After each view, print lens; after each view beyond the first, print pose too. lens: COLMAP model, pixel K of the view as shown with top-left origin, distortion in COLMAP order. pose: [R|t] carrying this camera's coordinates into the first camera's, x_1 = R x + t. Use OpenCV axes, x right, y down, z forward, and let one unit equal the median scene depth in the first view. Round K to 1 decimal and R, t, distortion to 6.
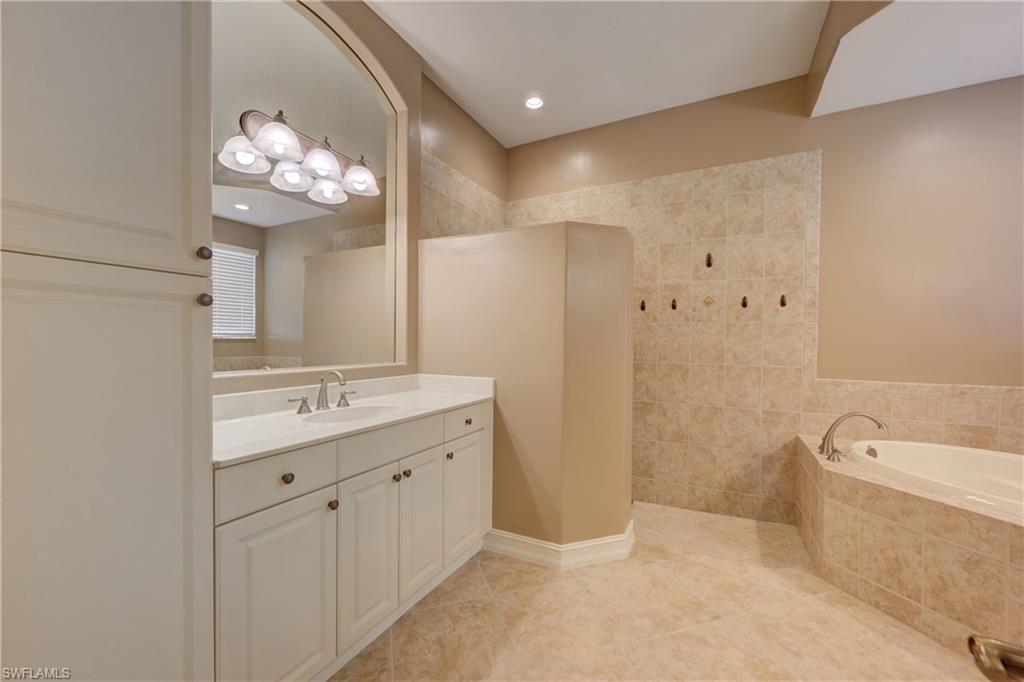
lens RADIAL K [[406.6, 0, 508.5], [0, 406.6, 344.1], [0, 0, 1]] dist [-0.004522, -0.000538]
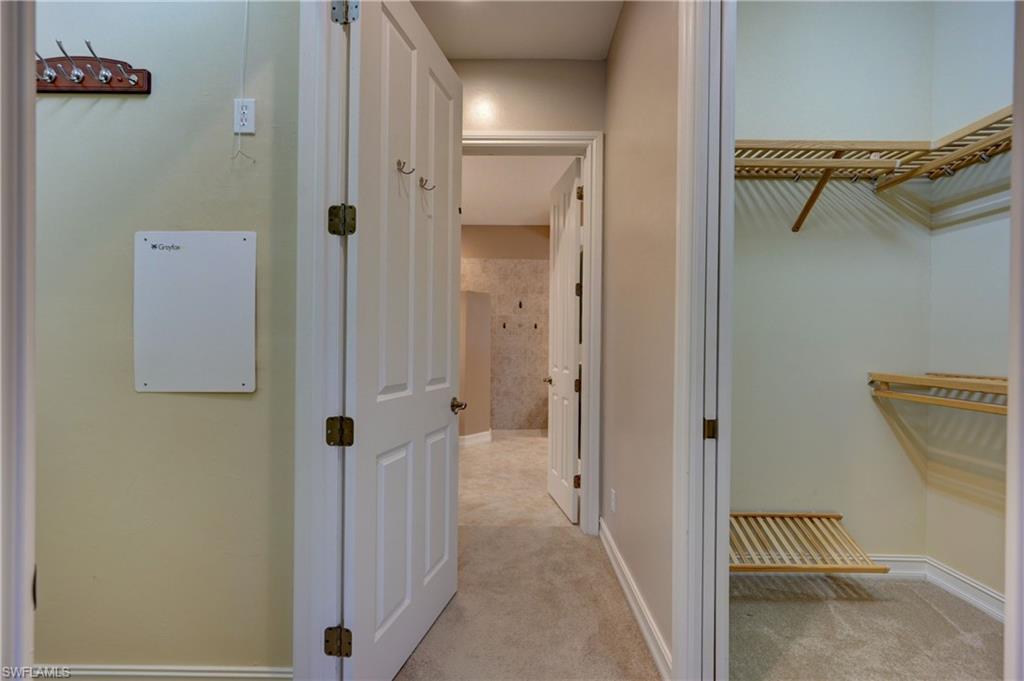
lens RADIAL K [[404.7, 0, 512.0], [0, 404.7, 344.3], [0, 0, 1]] dist [-0.000215, -0.000636]
pose [[0.887312, 0.004189, 0.461150, -0.473239], [0.000613, 0.999947, -0.010264, 0.011605], [-0.461168, 0.009390, 0.887263, -0.769659]]
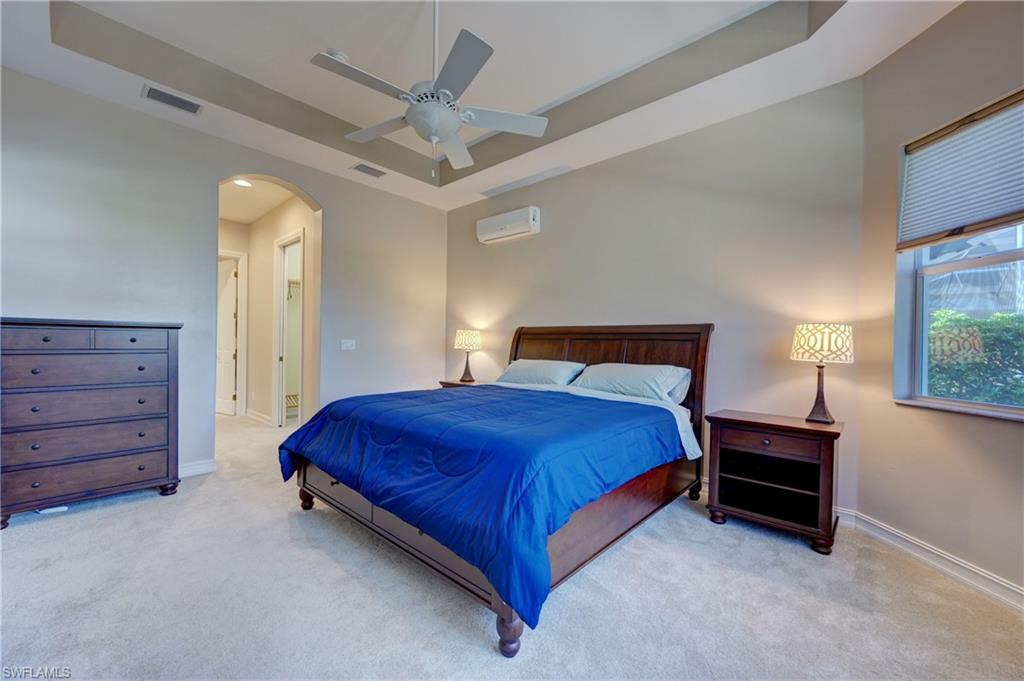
lens RADIAL K [[404.7, 0, 512.5], [0, 404.7, 343.1], [0, 0, 1]] dist [-0.000215, -0.000636]
pose [[0.255185, 0.000423, 0.966892, -2.949154], [0.006604, 0.999976, -0.002180, 0.070610], [-0.966870, 0.006942, 0.255176, -3.424298]]
